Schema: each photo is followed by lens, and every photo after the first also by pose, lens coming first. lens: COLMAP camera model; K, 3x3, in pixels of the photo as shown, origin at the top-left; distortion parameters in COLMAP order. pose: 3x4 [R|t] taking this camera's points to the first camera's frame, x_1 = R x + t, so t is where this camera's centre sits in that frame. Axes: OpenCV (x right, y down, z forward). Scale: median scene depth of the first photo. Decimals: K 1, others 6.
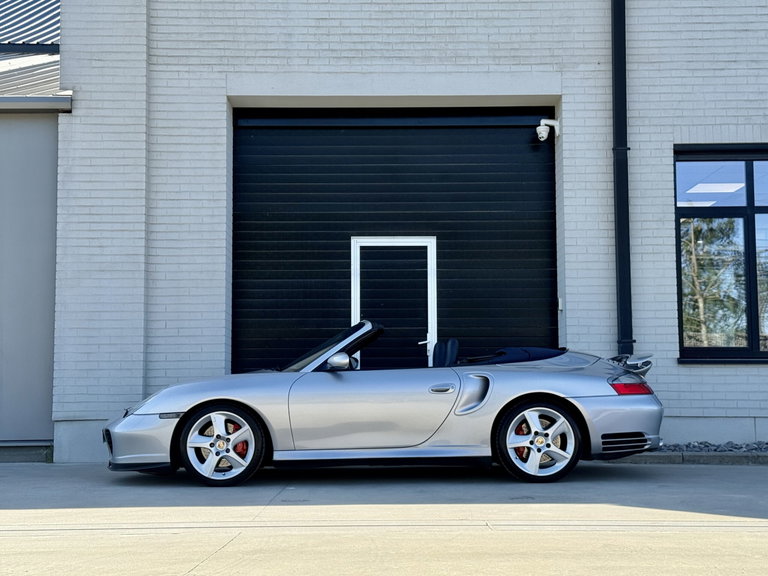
lens RADIAL K [[1149.8, 0, 385.9], [0, 1149.8, 290.5], [0, 0, 1]] dist [0.156564, -0.084432]
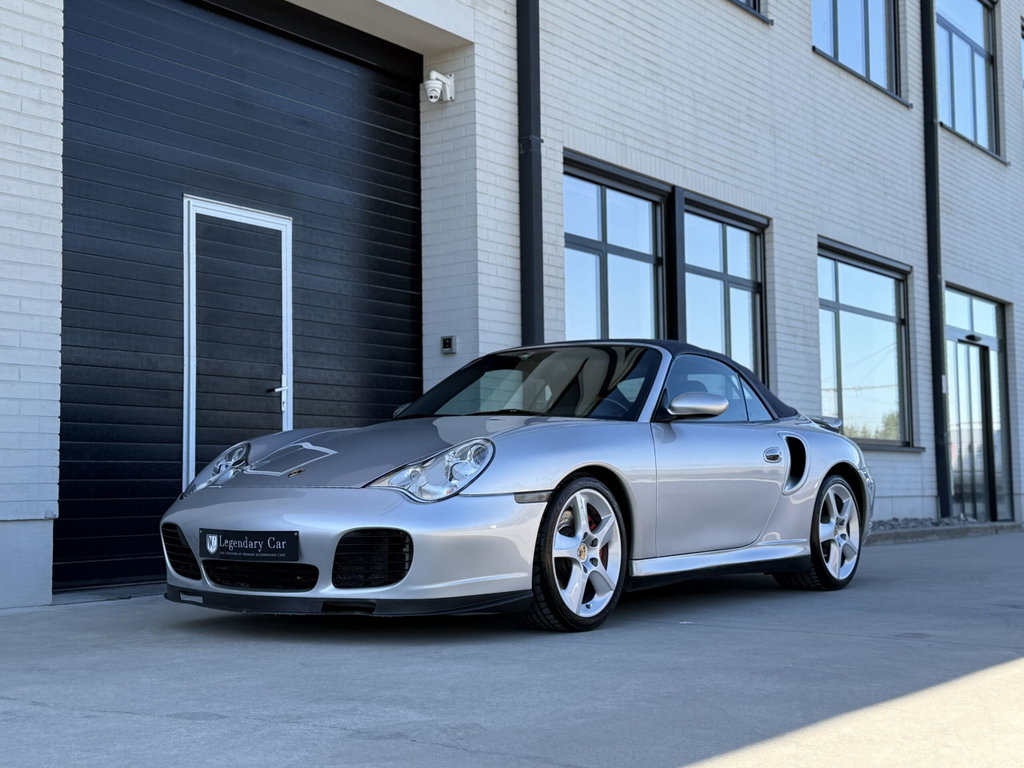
lens RADIAL K [[1403.7, 0, 514.4], [0, 1403.7, 373.0], [0, 0, 1]] dist [0.205019, -0.366702]
pose [[0.585101, 0.065982, 0.808272, -0.515636], [-0.063533, 0.997351, -0.035426, 0.057519], [-0.808468, -0.030624, 0.587743, 0.486359]]
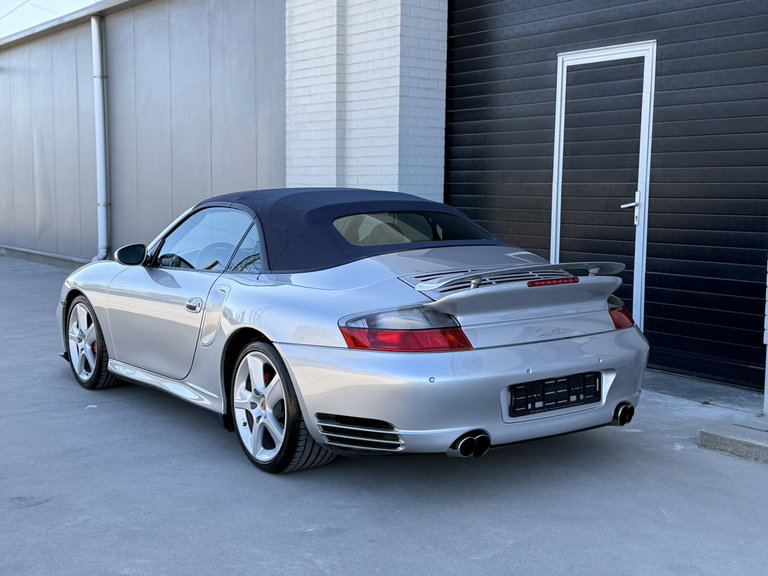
lens RADIAL K [[996.3, 0, 385.7], [0, 996.3, 283.9], [0, 0, 1]] dist [0.219179, -0.508753]
pose [[0.591366, 0.089515, -0.801420, 0.444398], [0.059161, 0.986326, 0.153823, -0.009029], [0.804230, -0.138378, 0.577983, 0.561495]]
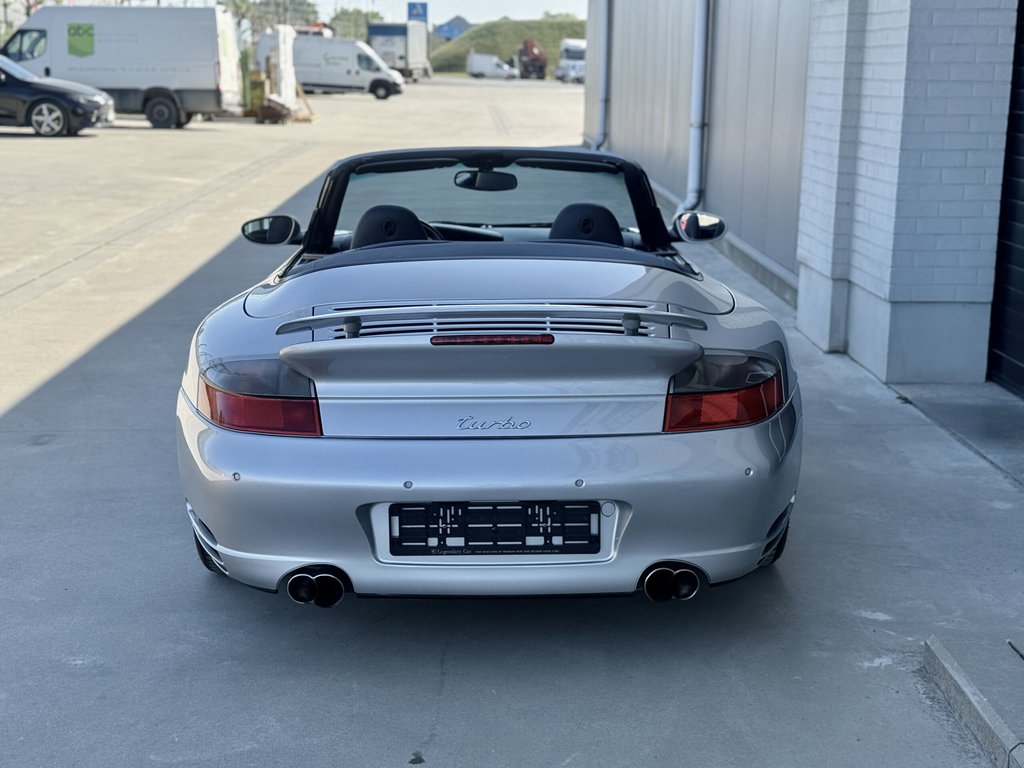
lens RADIAL K [[1531.2, 0, 505.3], [0, 1531.2, 381.5], [0, 0, 1]] dist [0.196265, -0.388450]
pose [[0.014340, 0.210921, -0.977398, 0.508315], [0.081289, 0.974017, 0.211384, -0.009828], [0.996587, -0.082483, -0.003178, 0.828872]]
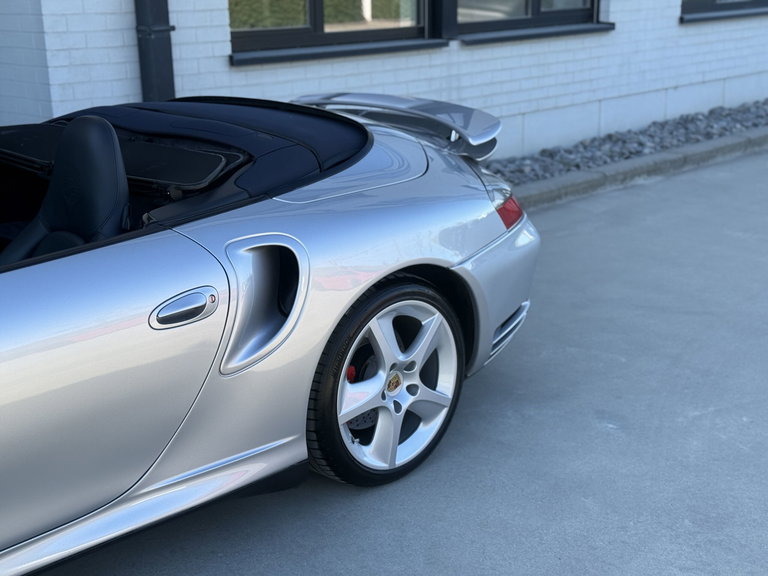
lens RADIAL K [[1149.8, 0, 385.9], [0, 1149.8, 290.5], [0, 0, 1]] dist [0.156564, -0.084432]
pose [[0.688870, -0.200107, 0.696718, -0.099524], [-0.055463, 0.943775, 0.325903, -0.019318], [-0.722760, -0.263146, 0.639040, 0.568648]]
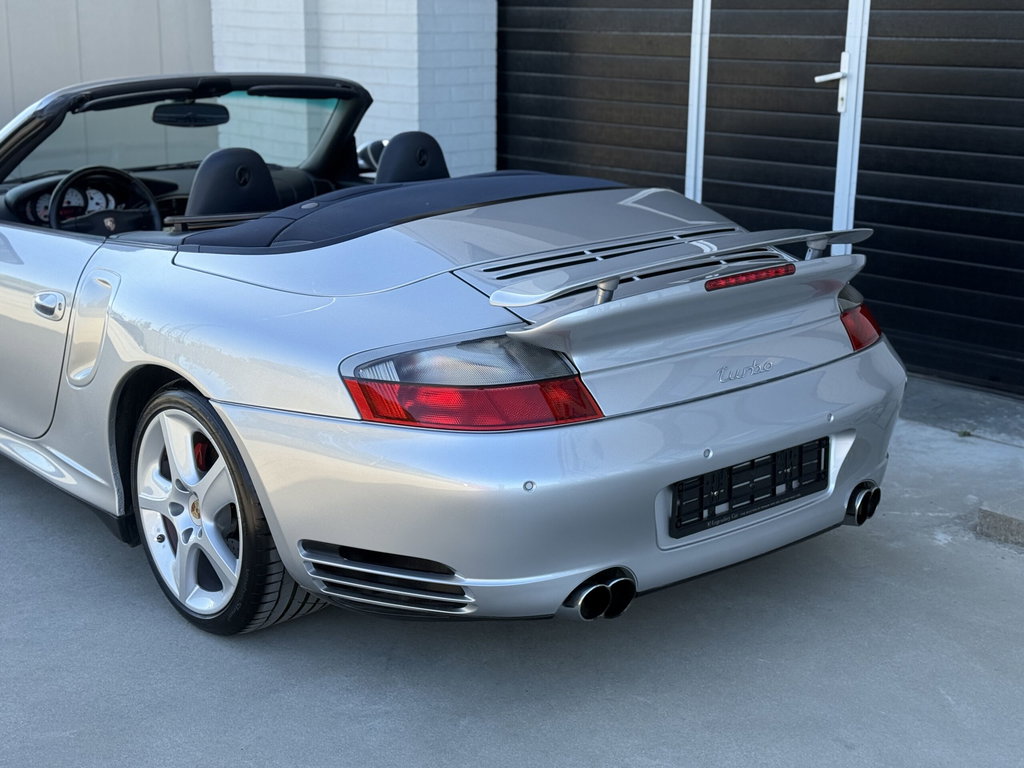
lens RADIAL K [[1529.3, 0, 510.4], [0, 1529.3, 379.9], [0, 0, 1]] dist [0.170442, -0.065840]
pose [[0.659957, 0.192456, -0.726235, 0.372434], [0.057474, 0.950869, 0.304213, -0.023069], [0.749102, -0.242507, 0.616471, 0.603388]]
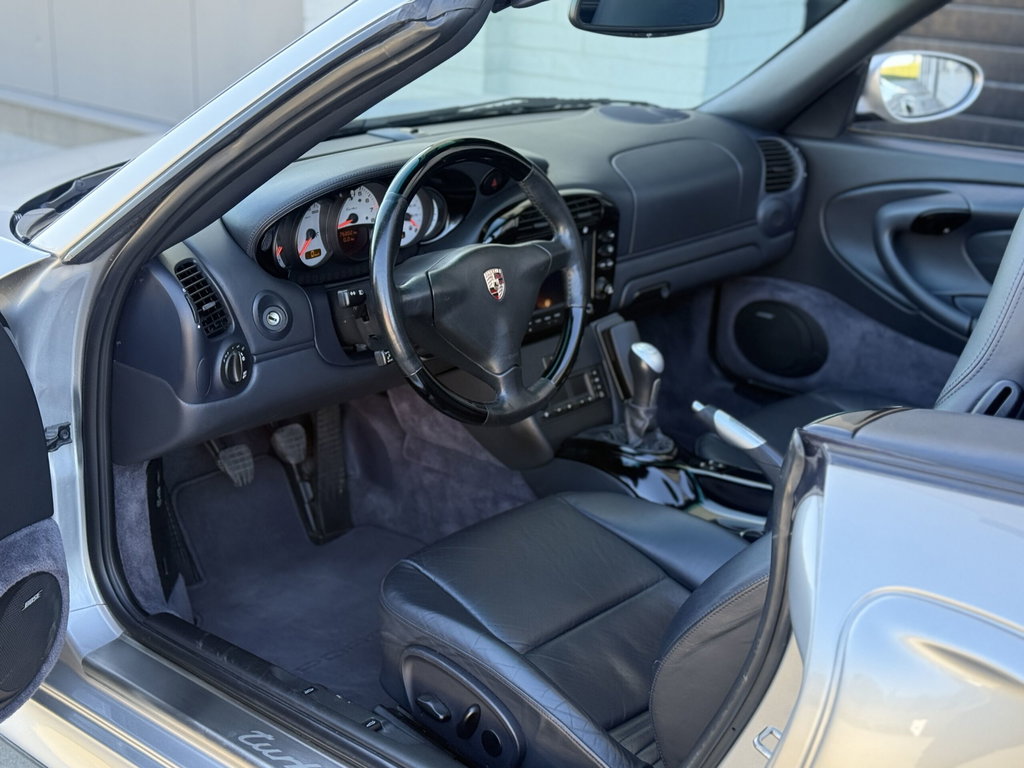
lens RADIAL K [[1533.1, 0, 514.5], [0, 1533.1, 387.3], [0, 0, 1]] dist [0.156564, -0.084432]
pose [[0.738074, 0.240591, -0.630367, 0.093186], [0.029613, 0.921814, 0.386500, 0.004078], [0.674070, -0.303933, 0.673242, 0.676580]]
